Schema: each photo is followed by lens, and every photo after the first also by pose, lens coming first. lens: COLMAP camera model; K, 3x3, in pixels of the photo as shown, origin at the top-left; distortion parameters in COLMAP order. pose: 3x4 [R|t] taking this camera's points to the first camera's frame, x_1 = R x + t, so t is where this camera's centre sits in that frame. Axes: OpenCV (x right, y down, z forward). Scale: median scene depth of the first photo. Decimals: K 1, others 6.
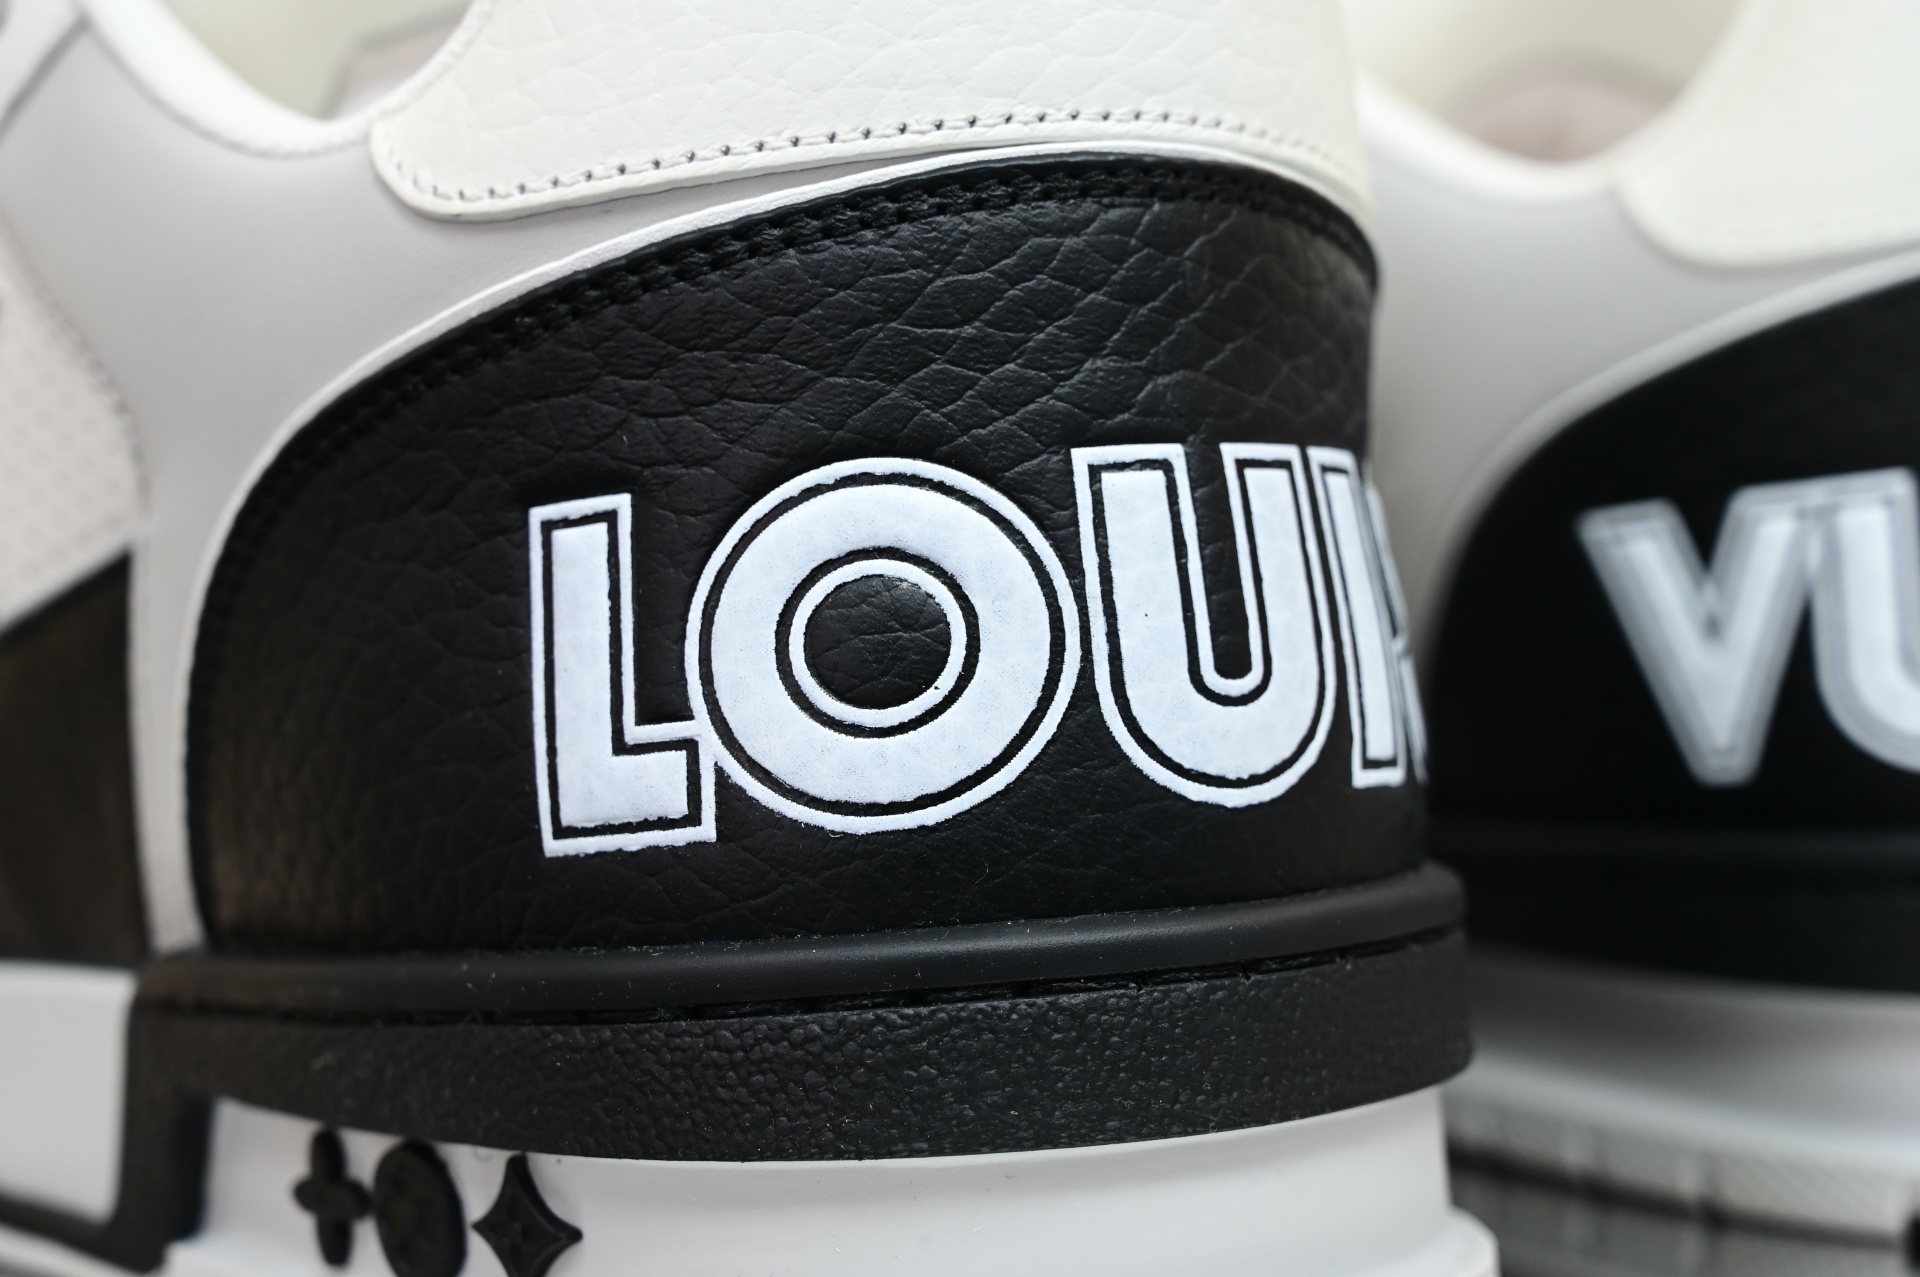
lens RADIAL K [[4018.7, 0, 960.0], [0, 4018.7, 638.5], [0, 0, 1]] dist [0.062366, 0.813238]
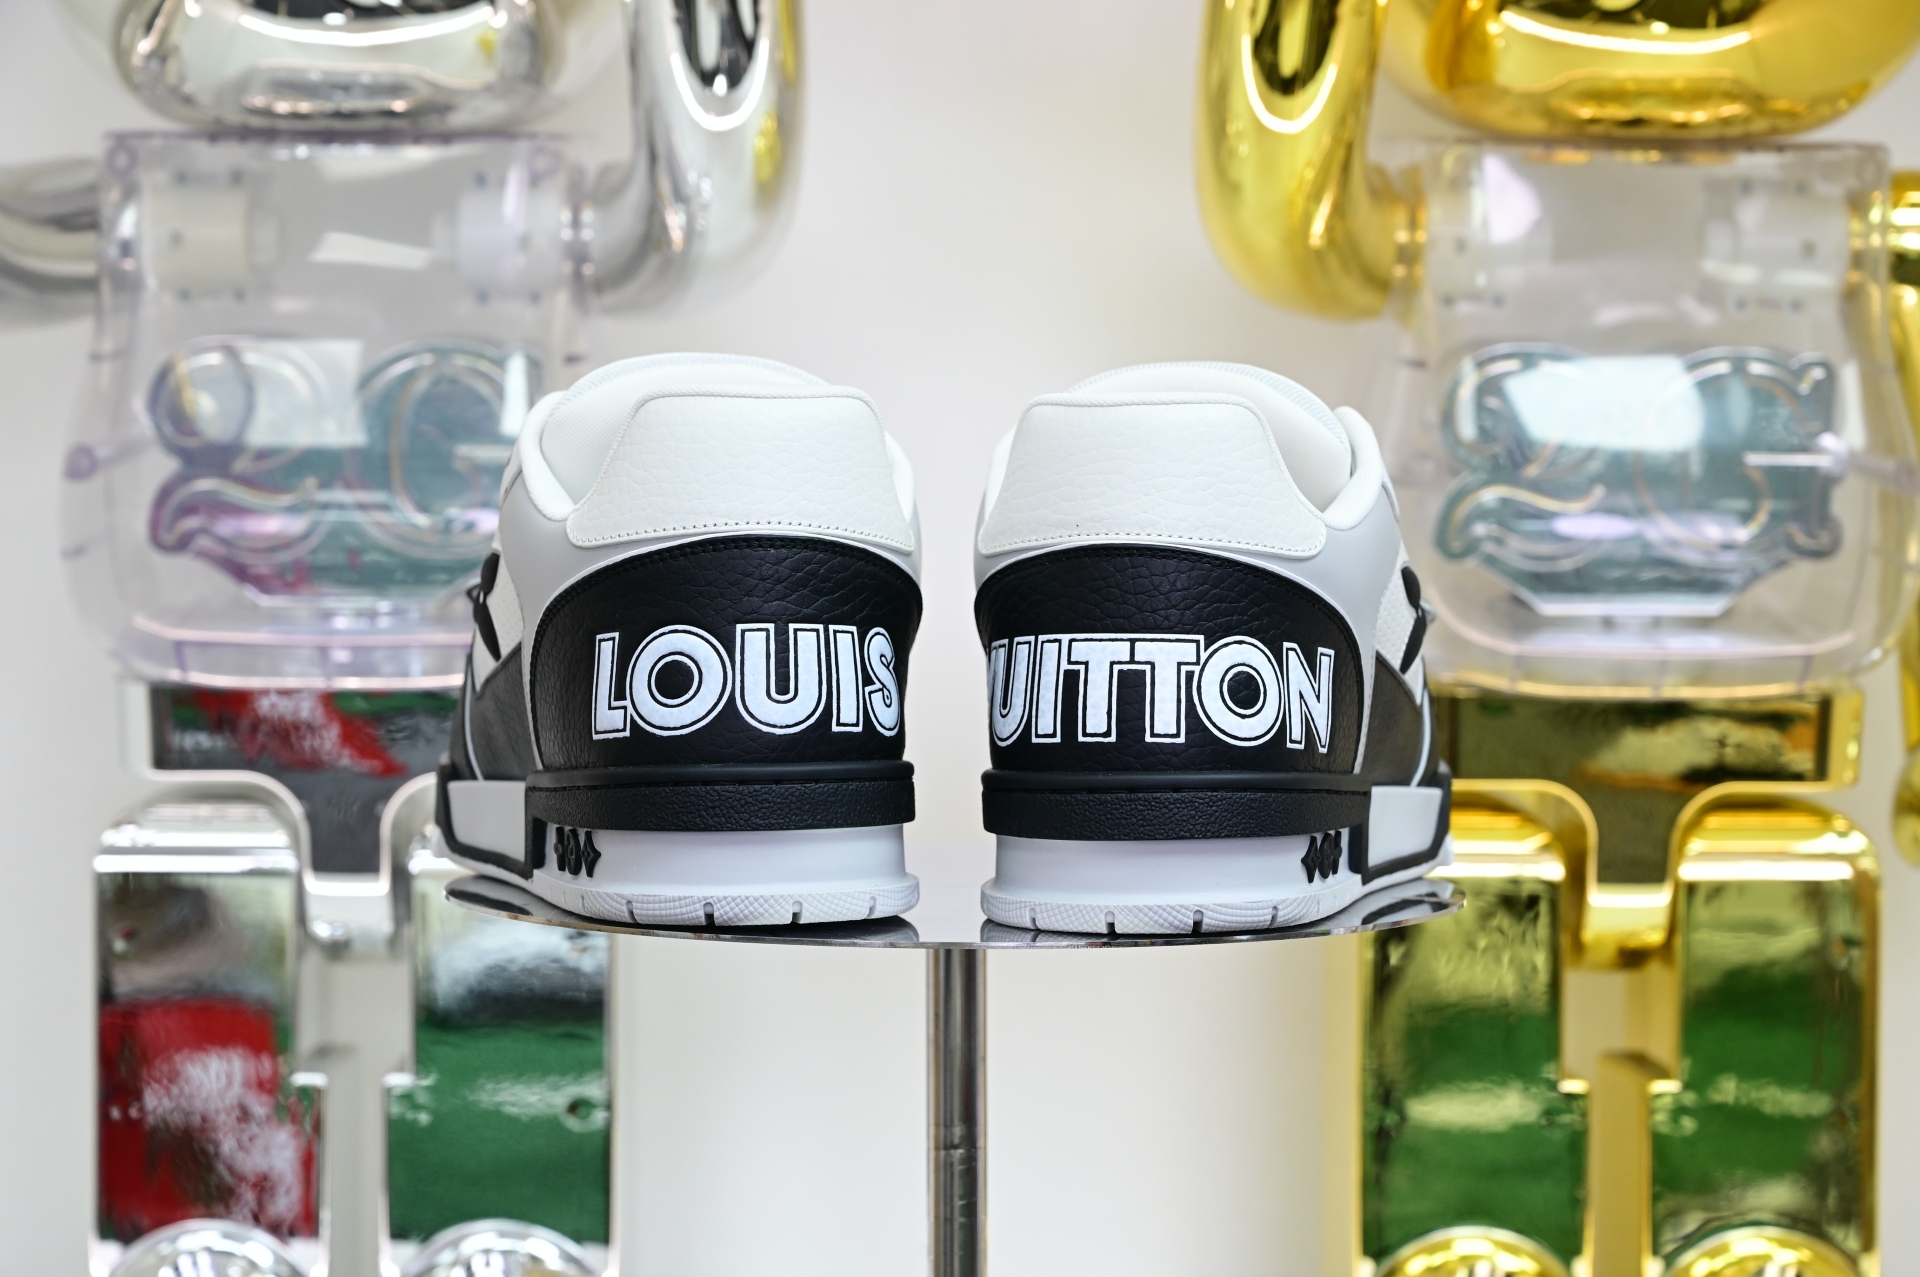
lens RADIAL K [[4018.7, 0, 960.0], [0, 4018.7, 638.5], [0, 0, 1]] dist [0.062366, 0.813238]
pose [[0.940744, 0.040370, -0.336706, 1.330239], [-0.041386, 0.999135, 0.004161, -0.057272], [0.336583, 0.010021, 0.941601, -2.083611]]
